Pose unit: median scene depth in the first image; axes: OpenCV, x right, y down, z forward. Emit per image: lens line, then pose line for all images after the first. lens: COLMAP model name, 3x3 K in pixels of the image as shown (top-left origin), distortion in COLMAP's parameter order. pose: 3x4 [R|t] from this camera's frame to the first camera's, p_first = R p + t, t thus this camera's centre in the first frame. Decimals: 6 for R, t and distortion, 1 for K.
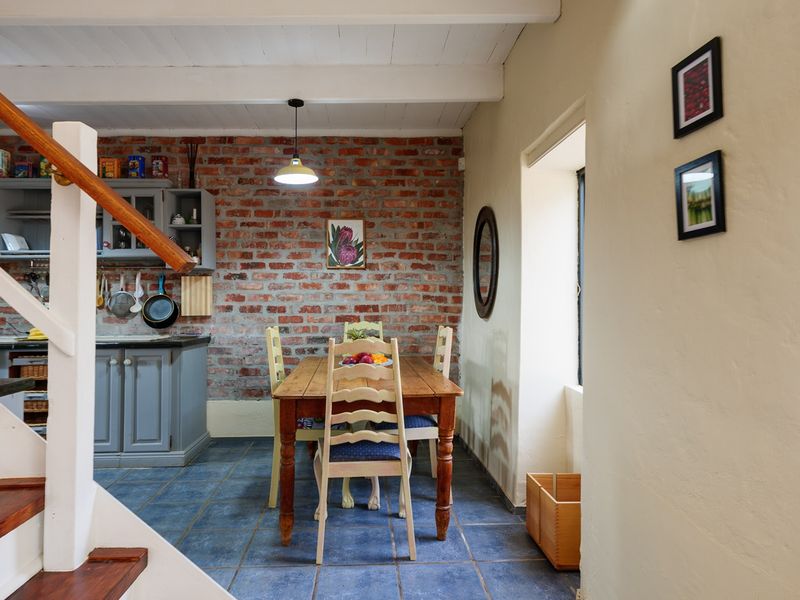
lens RADIAL K [[484.1, 0, 396.5], [0, 484.1, 292.3], [0, 0, 1]] dist [0.011138, -0.000505]
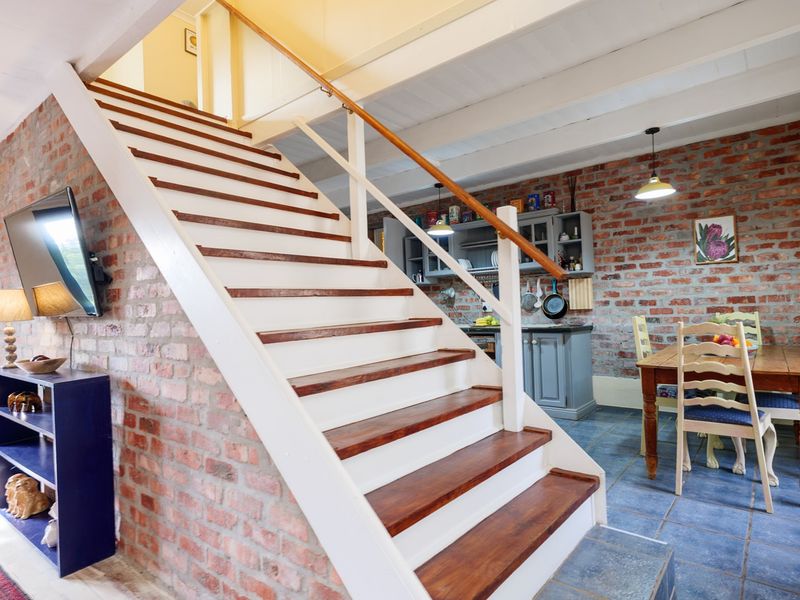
lens RADIAL K [[484.1, 0, 396.5], [0, 484.1, 292.3], [0, 0, 1]] dist [0.011138, -0.000505]
pose [[0.715973, -0.040801, -0.696934, 0.138027], [0.041654, 0.999009, -0.015694, 0.003021], [0.696884, -0.017794, 0.716963, -0.269282]]
